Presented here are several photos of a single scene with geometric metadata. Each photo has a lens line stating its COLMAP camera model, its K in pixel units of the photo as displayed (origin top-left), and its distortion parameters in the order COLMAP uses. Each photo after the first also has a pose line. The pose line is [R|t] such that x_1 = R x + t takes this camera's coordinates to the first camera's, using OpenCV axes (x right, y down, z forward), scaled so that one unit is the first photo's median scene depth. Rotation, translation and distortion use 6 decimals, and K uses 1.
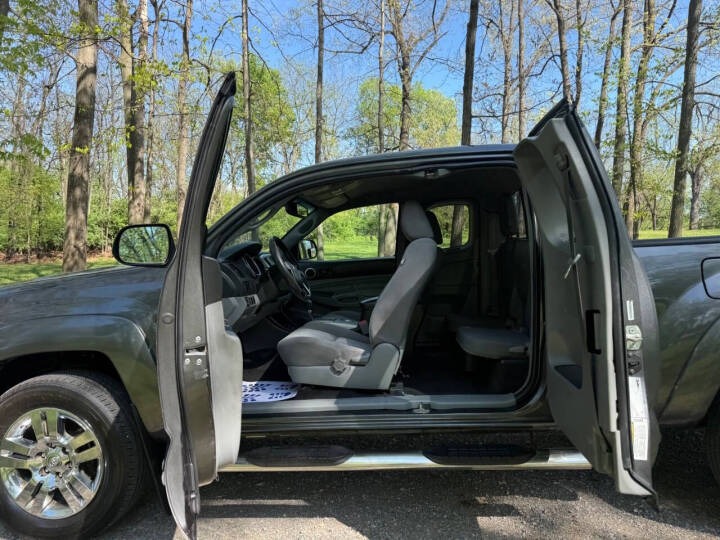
lens RADIAL K [[514.5, 0, 360.0], [0, 514.5, 270.0], [0, 0, 1]] dist [-0.007165, -0.010313]
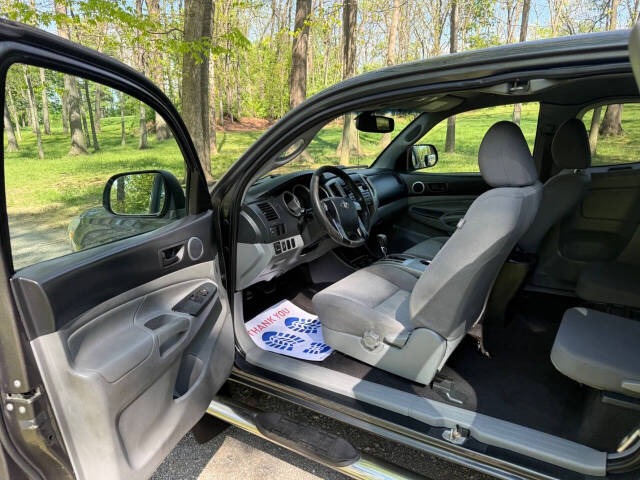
lens RADIAL K [[449.1, 0, 320.2], [0, 449.1, 242.6], [0, 0, 1]] dist [0.076638, -0.124423]
pose [[0.867458, 0.132577, -0.479520, 0.211336], [-0.012529, 0.969356, 0.245340, -0.136683], [0.497352, -0.206815, 0.842537, 0.395918]]
